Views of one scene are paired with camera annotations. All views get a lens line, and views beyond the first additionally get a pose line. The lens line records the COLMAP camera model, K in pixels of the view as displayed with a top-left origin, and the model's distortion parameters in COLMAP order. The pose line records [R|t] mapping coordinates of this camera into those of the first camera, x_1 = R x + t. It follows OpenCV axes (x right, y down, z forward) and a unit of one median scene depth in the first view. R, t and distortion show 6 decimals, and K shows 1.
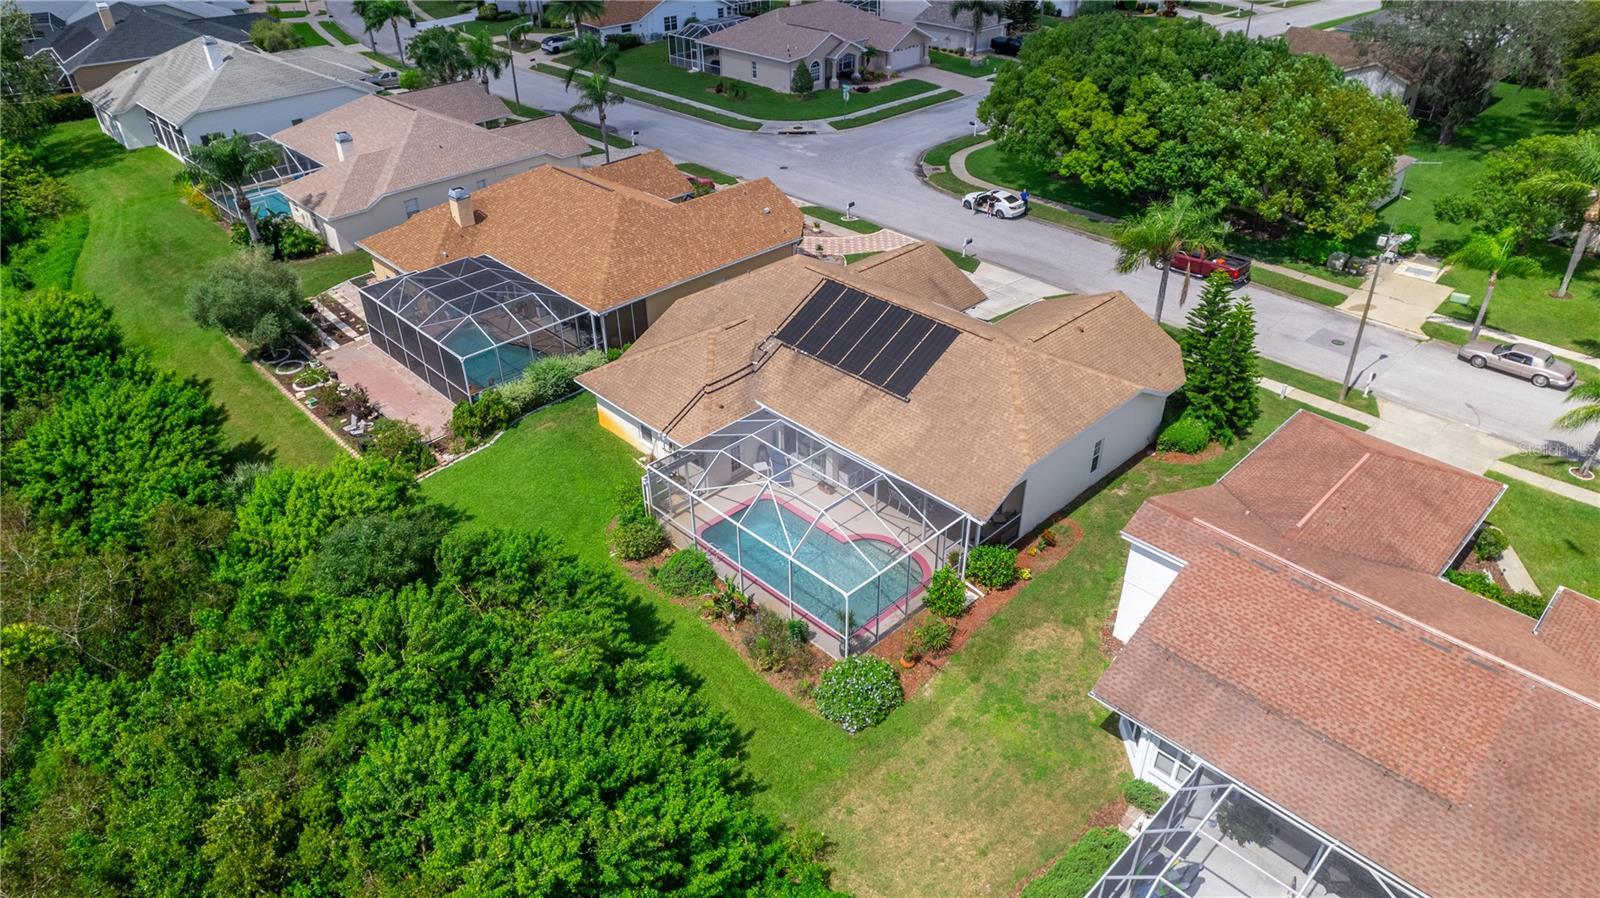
lens RADIAL K [[1006.1, 0, 800.0], [0, 1006.1, 449.0], [0, 0, 1]] dist [-0.081972, 0.052444]
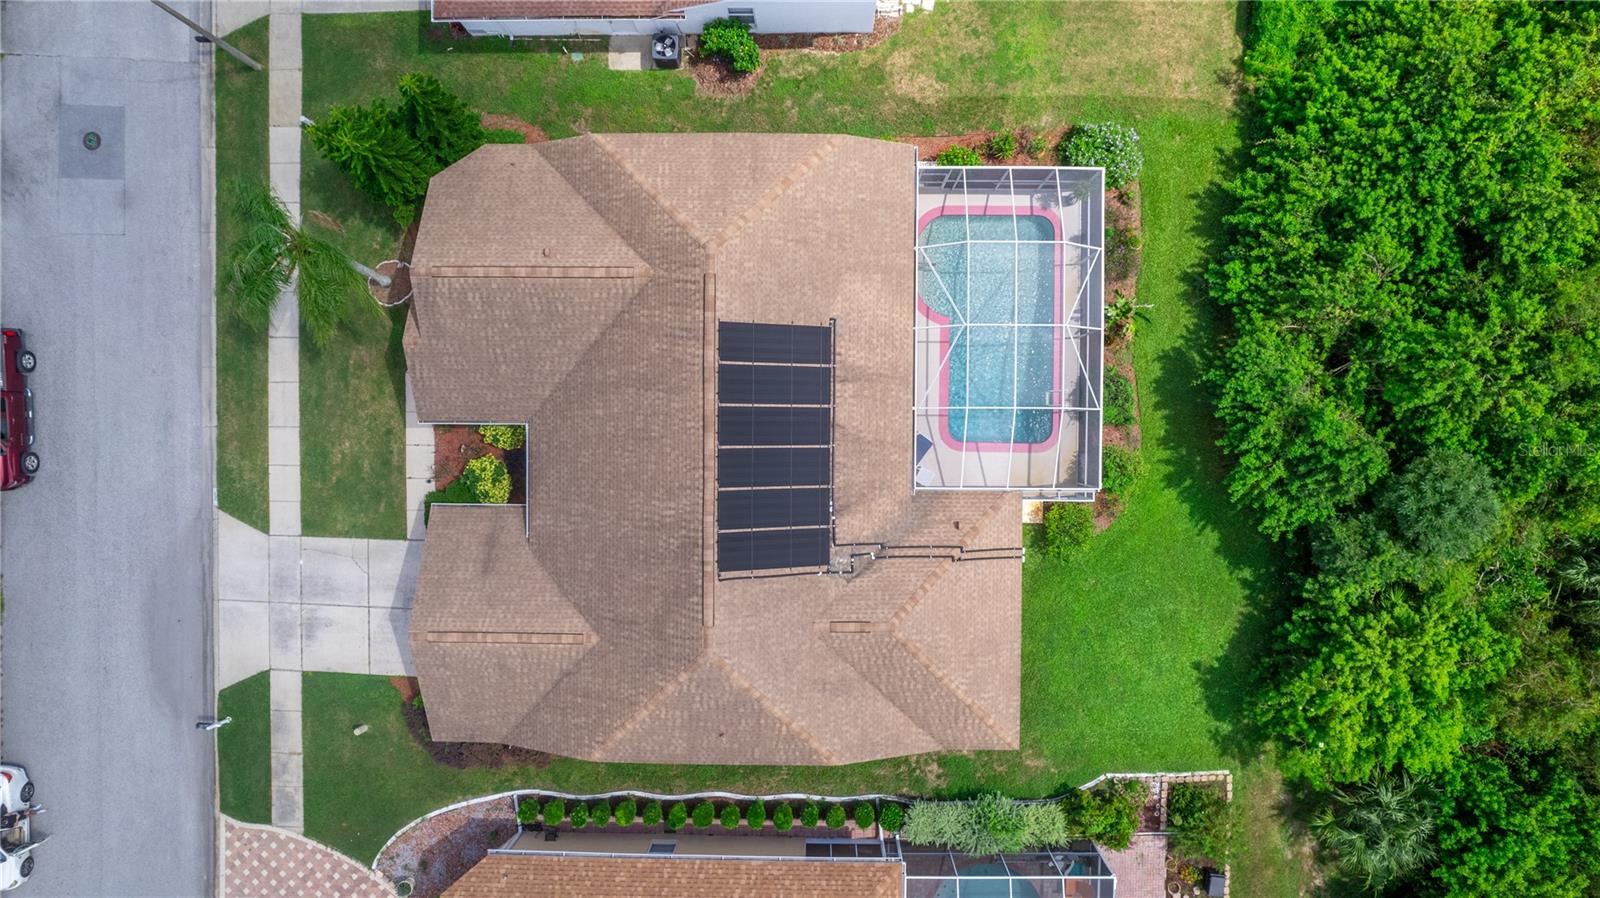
lens RADIAL K [[1019.3, 0, 803.1], [0, 1019.3, 452.1], [0, 0, 1]] dist [-0.078770, 0.065349]
pose [[-0.712608, -0.701453, 0.012374, 0.036758], [0.410707, -0.402809, 0.817964, -0.699093], [-0.568779, 0.587970, 0.575136, 0.552932]]
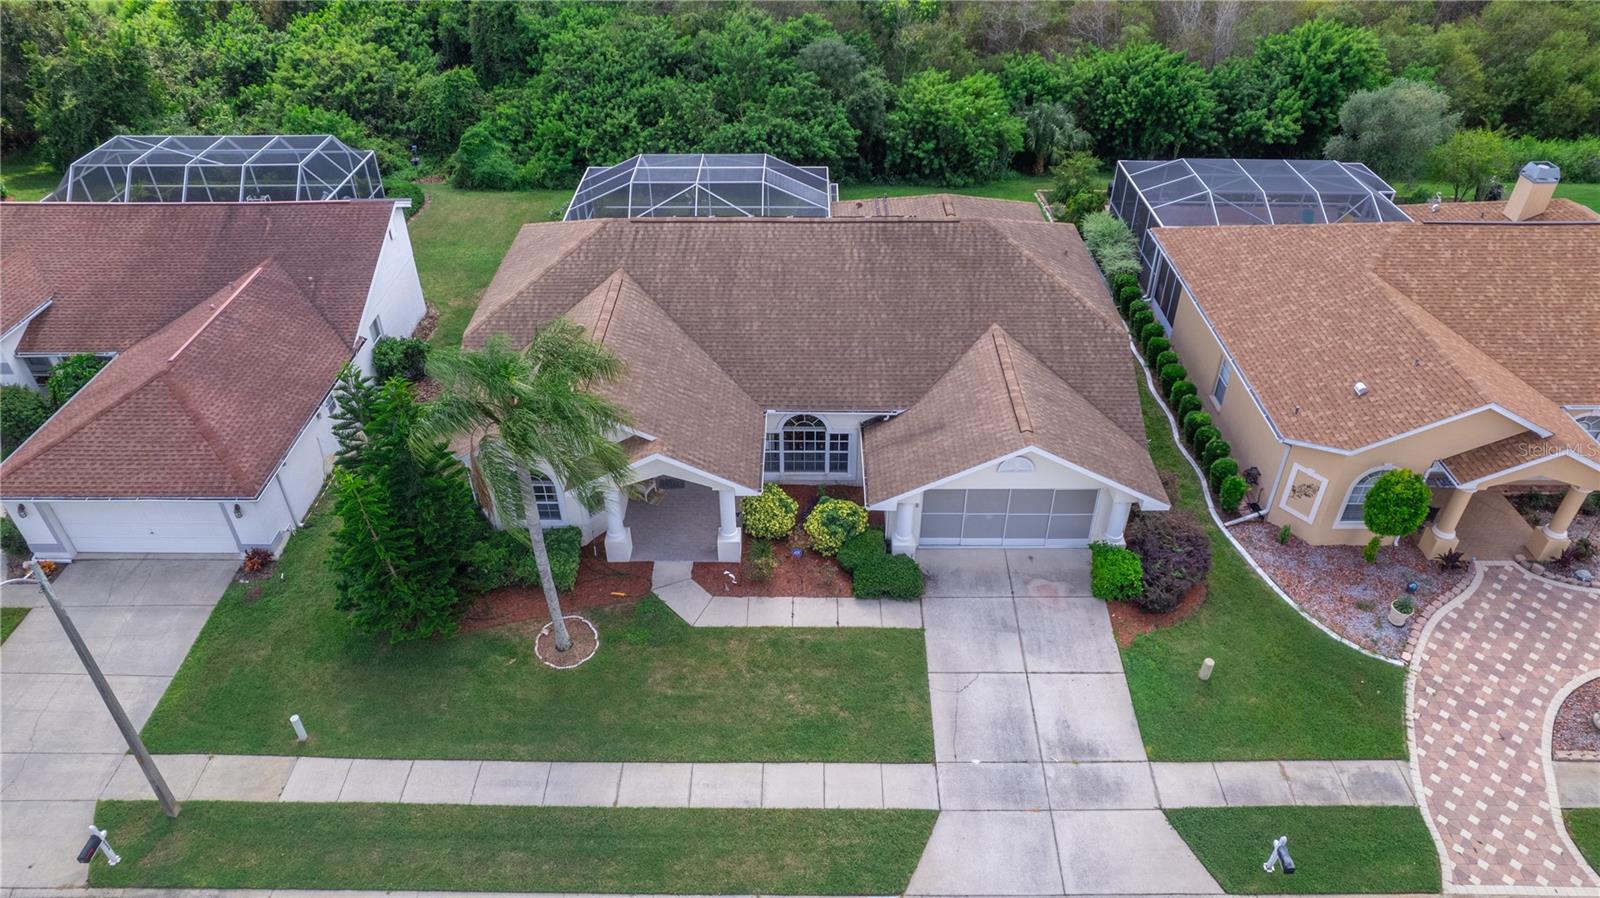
lens RADIAL K [[1006.1, 0, 800.0], [0, 1006.1, 449.0], [0, 0, 1]] dist [-0.081972, 0.052444]
pose [[-0.703593, 0.437467, -0.559981, 0.590460], [-0.379066, 0.435489, 0.816492, -0.689193], [0.601053, 0.786748, -0.140578, 1.241367]]
